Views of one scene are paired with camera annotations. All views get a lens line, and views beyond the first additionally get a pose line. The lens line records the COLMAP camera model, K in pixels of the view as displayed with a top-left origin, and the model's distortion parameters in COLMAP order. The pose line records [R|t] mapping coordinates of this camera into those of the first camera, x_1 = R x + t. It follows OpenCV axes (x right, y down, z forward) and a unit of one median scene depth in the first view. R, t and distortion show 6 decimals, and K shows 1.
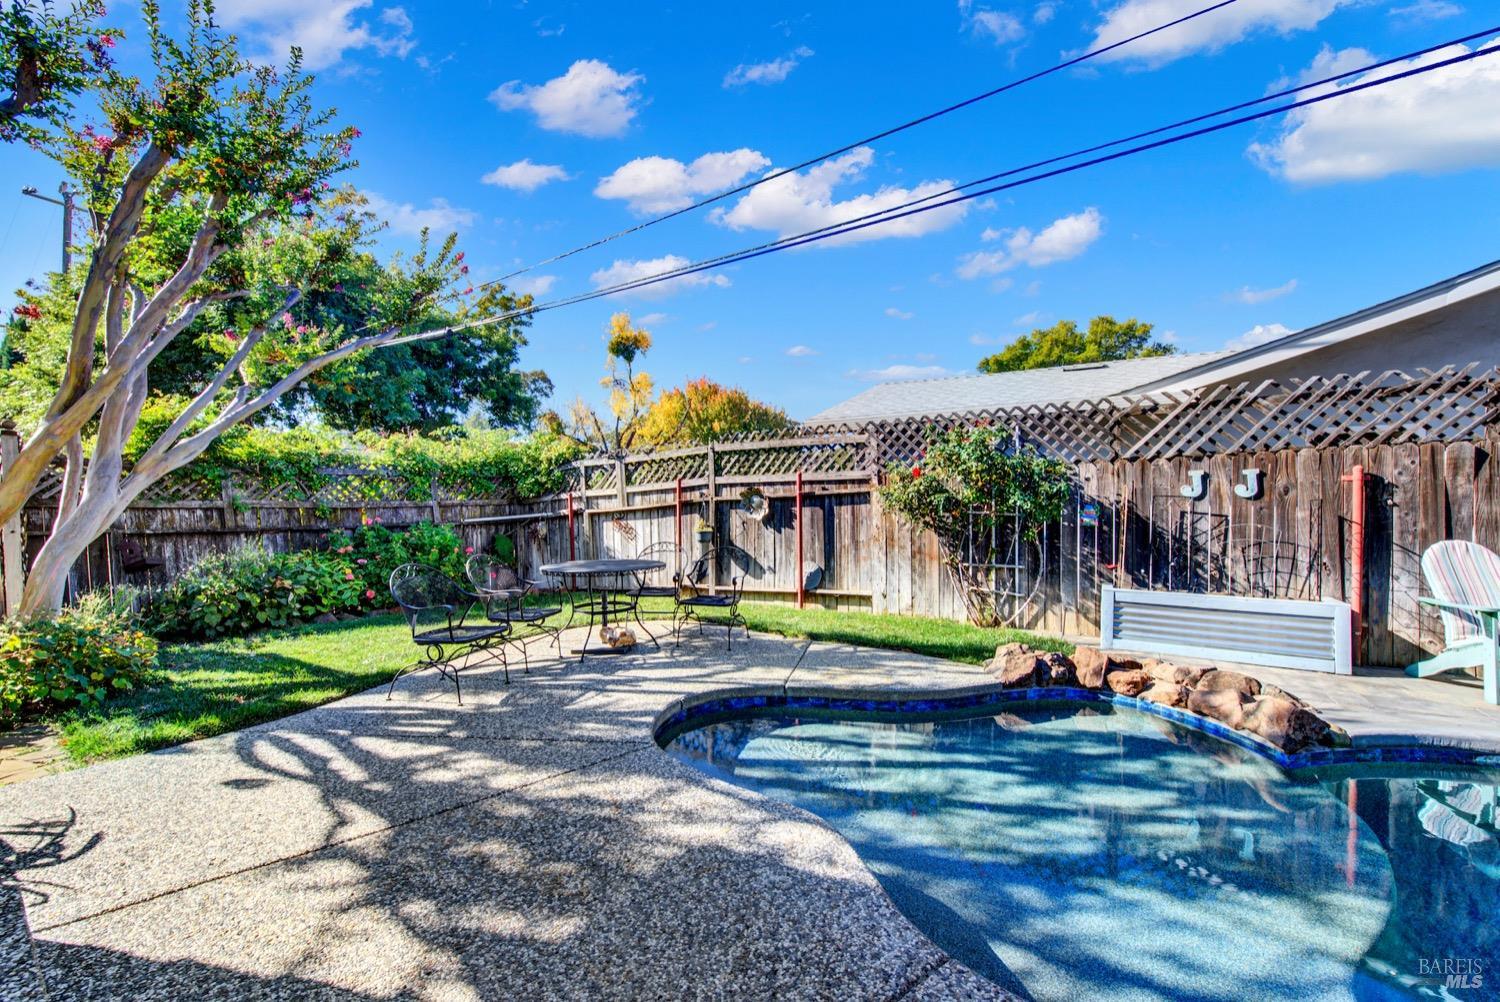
lens RADIAL K [[599.2, 0, 755.0], [0, 599.2, 507.8], [0, 0, 1]] dist [0.007308, -0.003749]
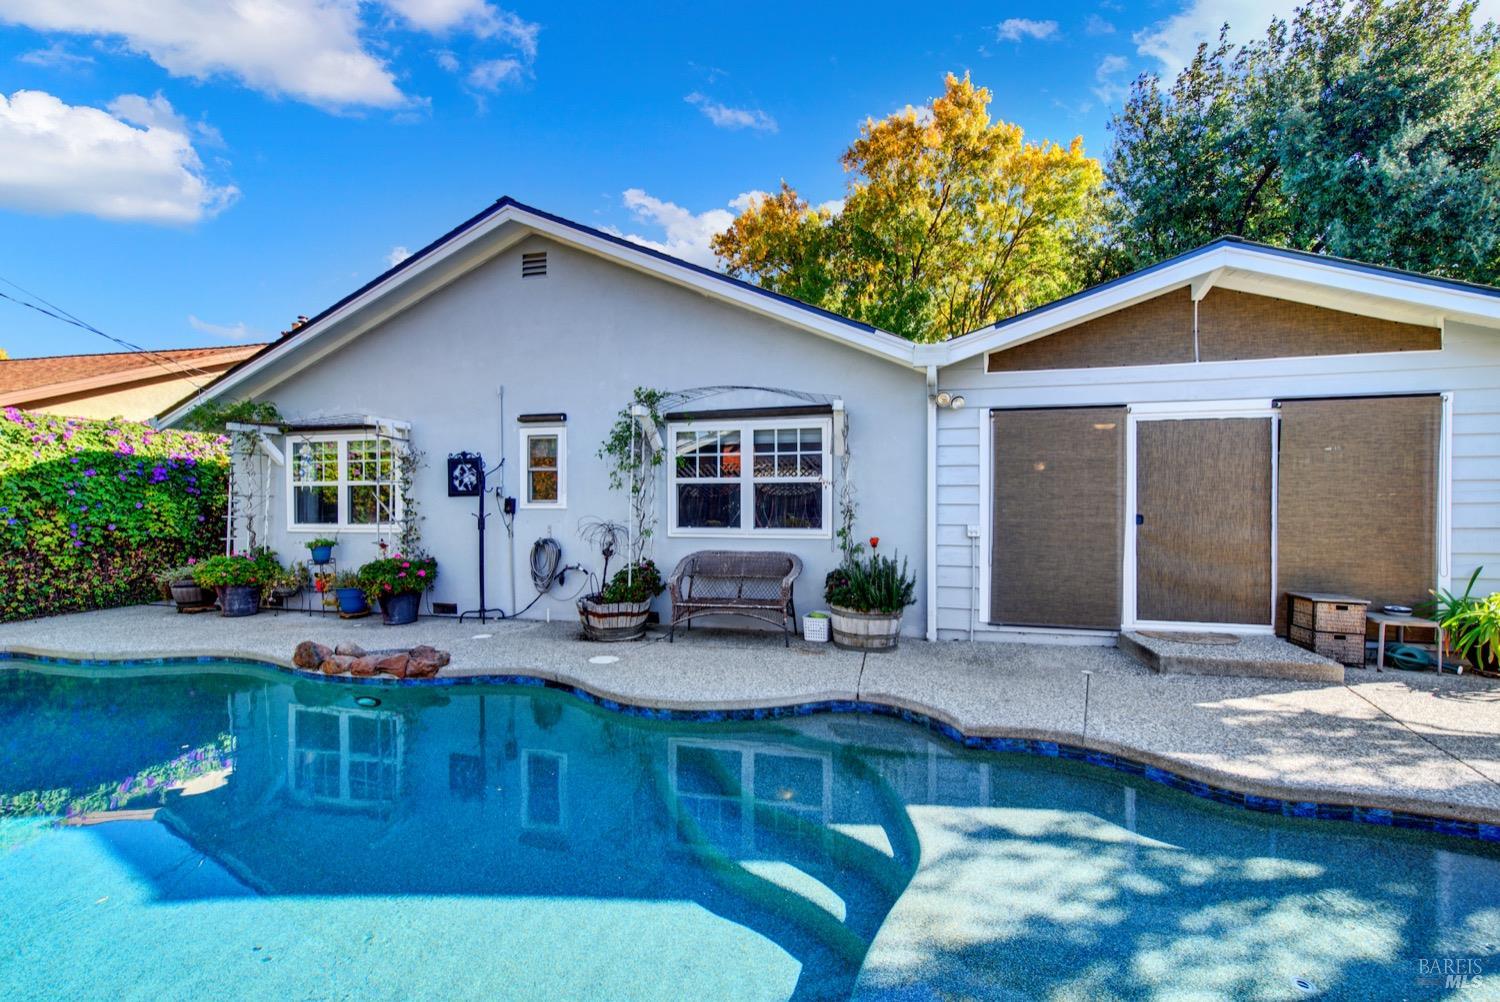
lens RADIAL K [[599.2, 0, 755.0], [0, 599.2, 507.8], [0, 0, 1]] dist [0.007308, -0.003749]
pose [[-0.928161, -0.001538, -0.372175, 0.515608], [-0.004884, 0.999956, 0.008049, -0.017960], [0.372146, 0.009288, -0.928128, 0.592815]]
